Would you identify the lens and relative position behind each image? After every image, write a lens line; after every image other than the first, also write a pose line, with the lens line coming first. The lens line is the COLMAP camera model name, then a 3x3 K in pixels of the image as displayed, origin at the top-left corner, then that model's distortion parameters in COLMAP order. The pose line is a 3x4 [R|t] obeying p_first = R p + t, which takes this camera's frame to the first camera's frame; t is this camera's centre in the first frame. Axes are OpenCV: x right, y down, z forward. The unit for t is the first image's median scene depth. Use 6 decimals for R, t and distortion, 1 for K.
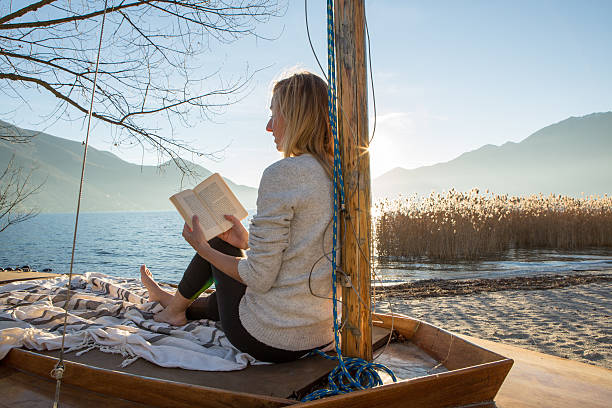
lens RADIAL K [[423.9, 0, 303.8], [0, 423.9, 202.9], [0, 0, 1]] dist [-0.108664, 0.080551]
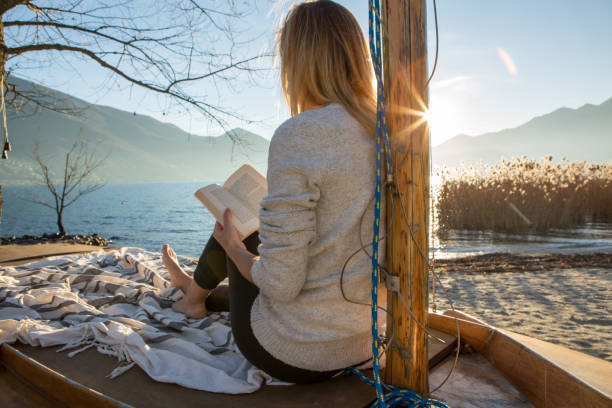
lens RADIAL K [[423.9, 0, 303.8], [0, 423.9, 202.9], [0, 0, 1]] dist [-0.108664, 0.080551]
pose [[0.990305, 0.003030, -0.138879, 0.011566], [0.007175, 0.997312, 0.072924, -0.000751], [0.138727, -0.073213, 0.987621, 0.066825]]
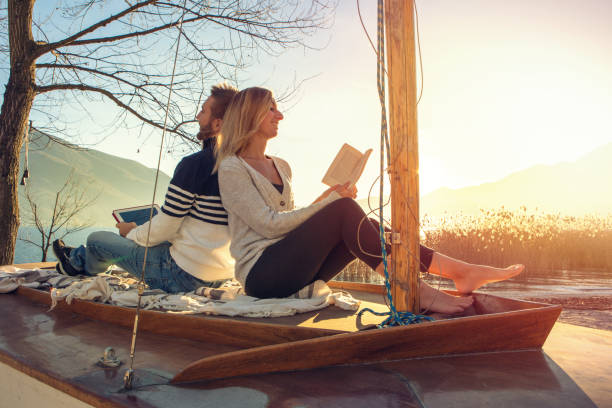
lens RADIAL K [[423.9, 0, 303.8], [0, 423.9, 202.9], [0, 0, 1]] dist [-0.108664, 0.080551]
pose [[0.994886, 0.011546, -0.100347, -0.005527], [-0.016044, 0.998897, -0.044134, 0.034478], [0.099727, 0.045518, 0.993973, -0.018621]]
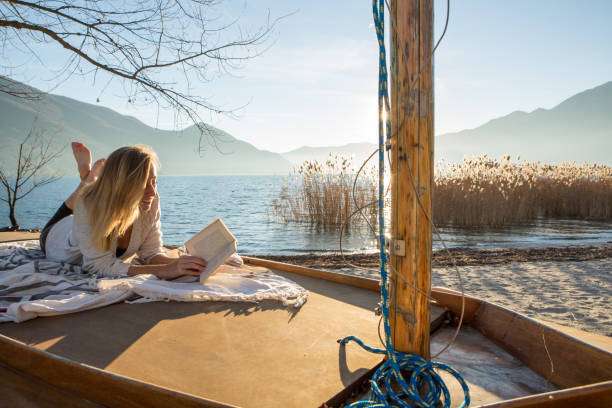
lens RADIAL K [[423.9, 0, 303.8], [0, 423.9, 202.9], [0, 0, 1]] dist [-0.108664, 0.080551]
pose [[0.998576, 0.013850, -0.051515, -0.005209], [-0.009671, 0.996707, 0.080503, 0.012821], [0.052460, -0.079890, 0.995422, 0.067764]]
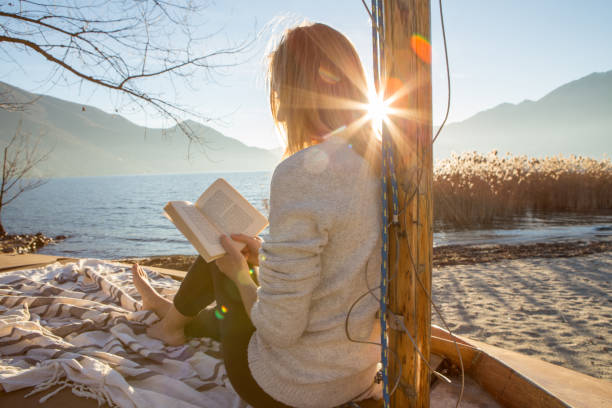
lens RADIAL K [[423.9, 0, 303.8], [0, 423.9, 202.9], [0, 0, 1]] dist [-0.108664, 0.080551]
pose [[0.999575, -0.006198, -0.028497, -0.008056], [0.008795, 0.995728, 0.091913, -0.018610], [0.027806, -0.092125, 0.995359, 0.073691]]
